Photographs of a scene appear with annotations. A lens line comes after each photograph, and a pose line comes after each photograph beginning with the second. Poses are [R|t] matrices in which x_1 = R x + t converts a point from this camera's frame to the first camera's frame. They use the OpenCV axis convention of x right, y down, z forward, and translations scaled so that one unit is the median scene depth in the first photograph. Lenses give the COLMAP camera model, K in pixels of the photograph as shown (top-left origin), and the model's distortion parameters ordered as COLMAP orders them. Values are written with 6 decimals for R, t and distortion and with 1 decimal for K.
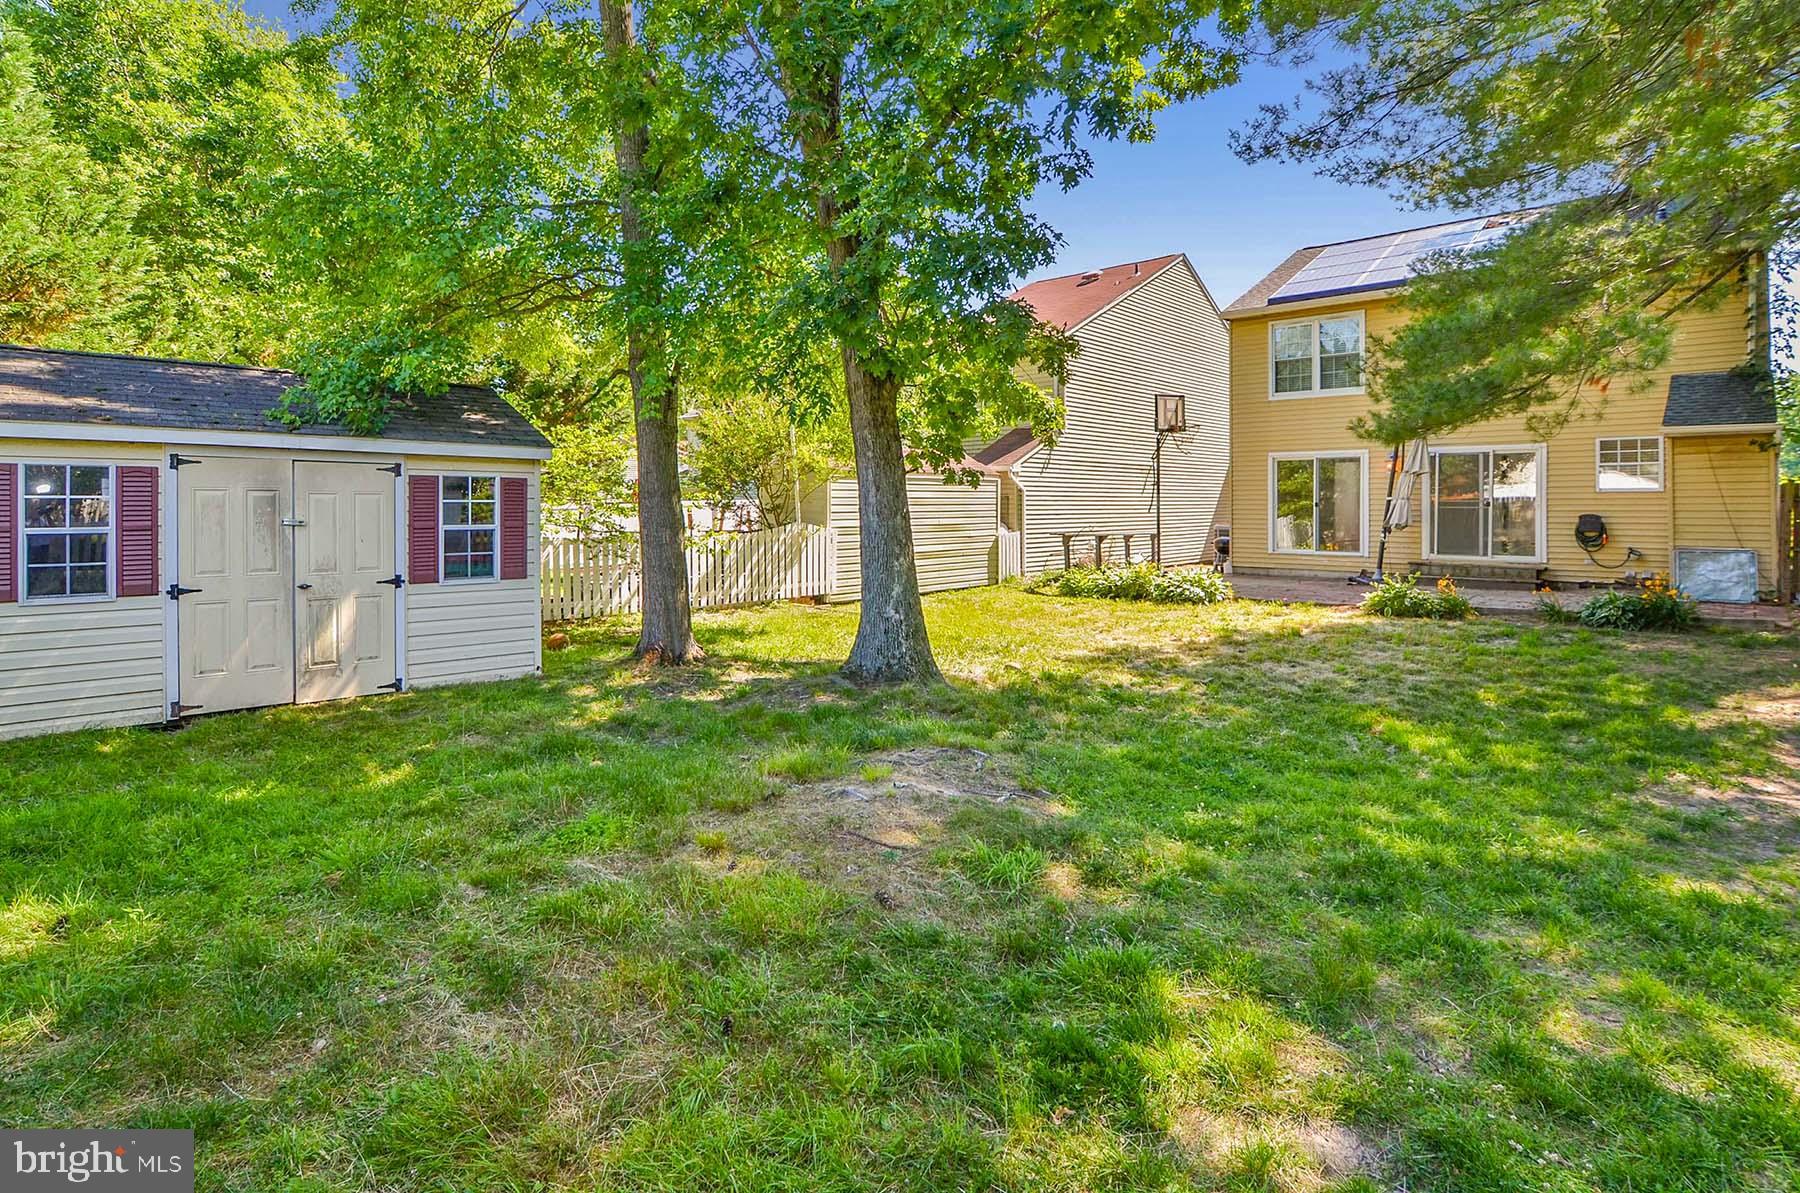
lens RADIAL K [[910.2, 0, 910.3], [0, 910.2, 535.5], [0, 0, 1]] dist [-0.002718, -0.011058]
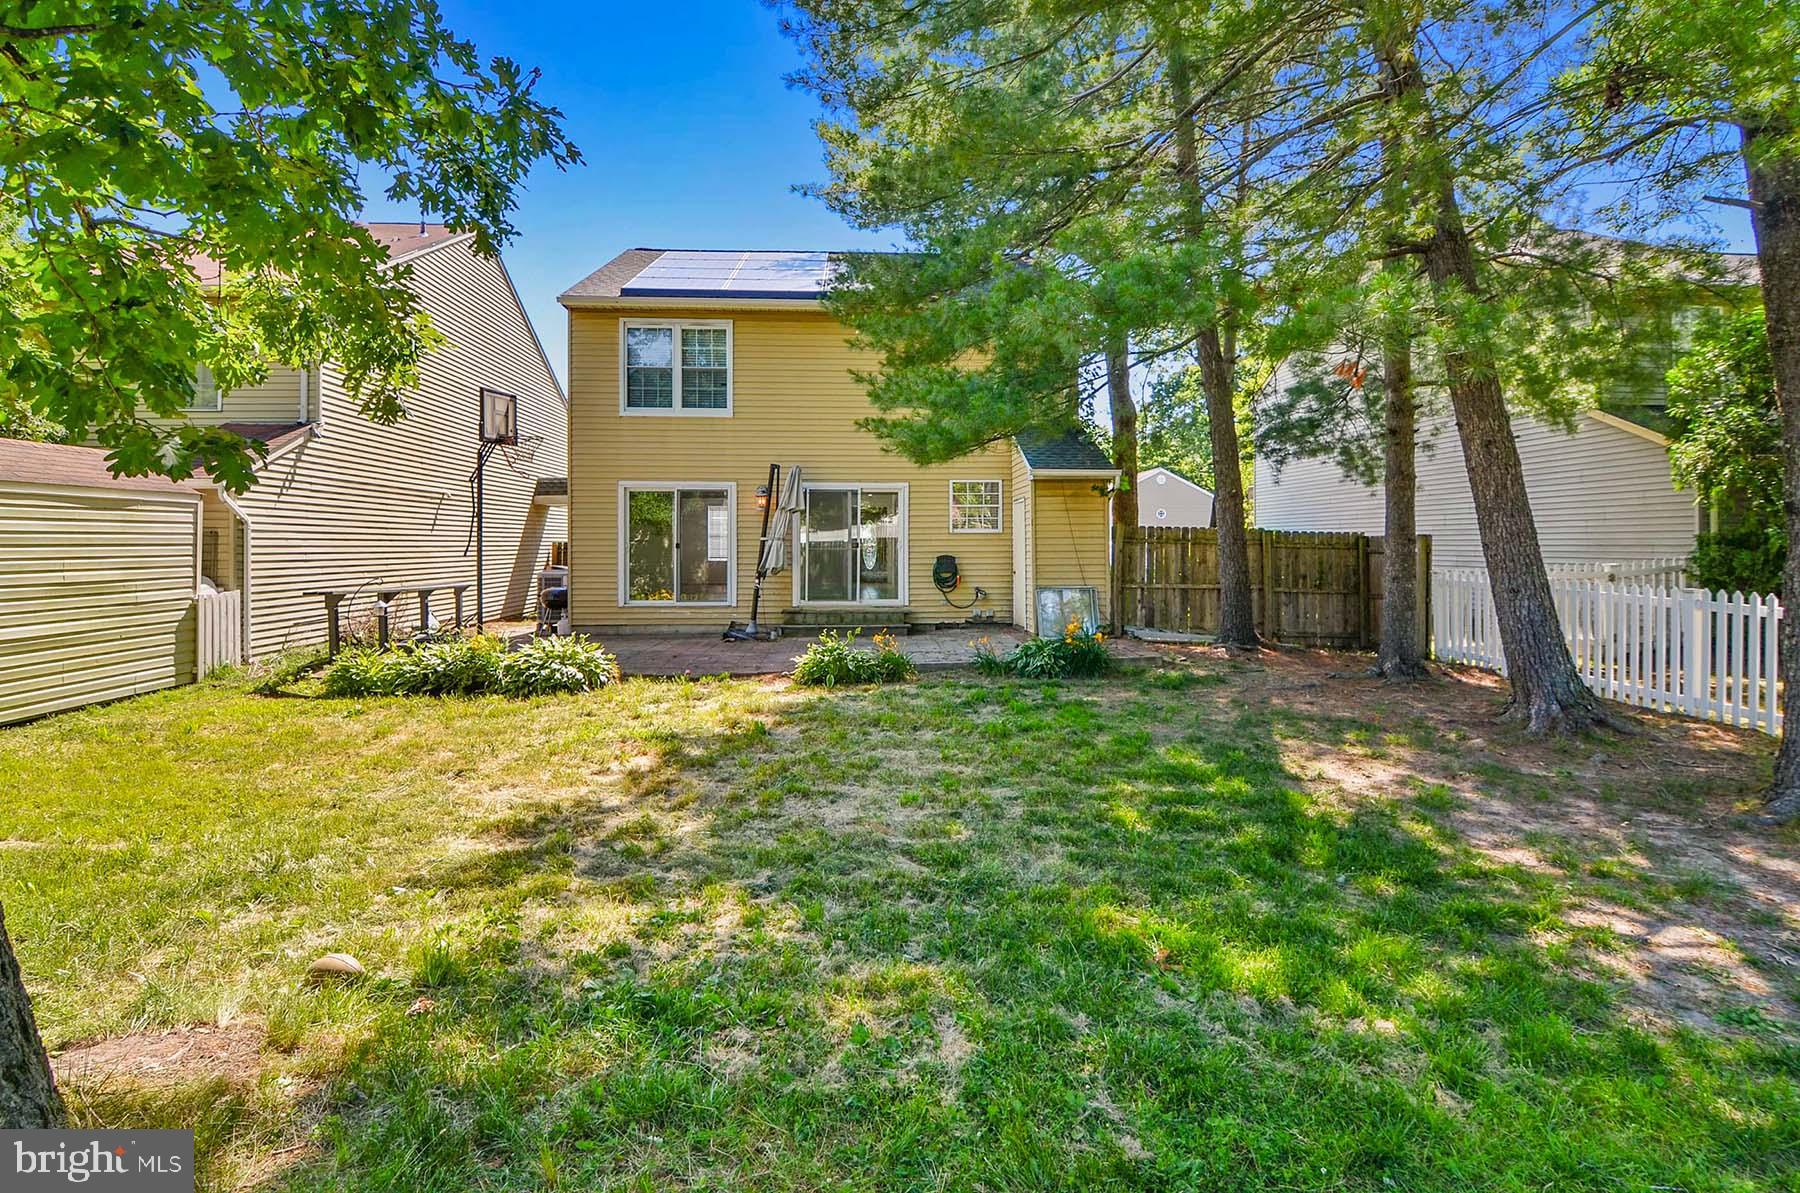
lens RADIAL K [[910.2, 0, 910.3], [0, 910.2, 535.5], [0, 0, 1]] dist [-0.002718, -0.011058]
pose [[0.702401, 0.008489, 0.711730, 0.005477], [0.023809, 0.999089, -0.035414, -0.009939], [-0.711383, 0.041821, 0.701559, 0.300927]]
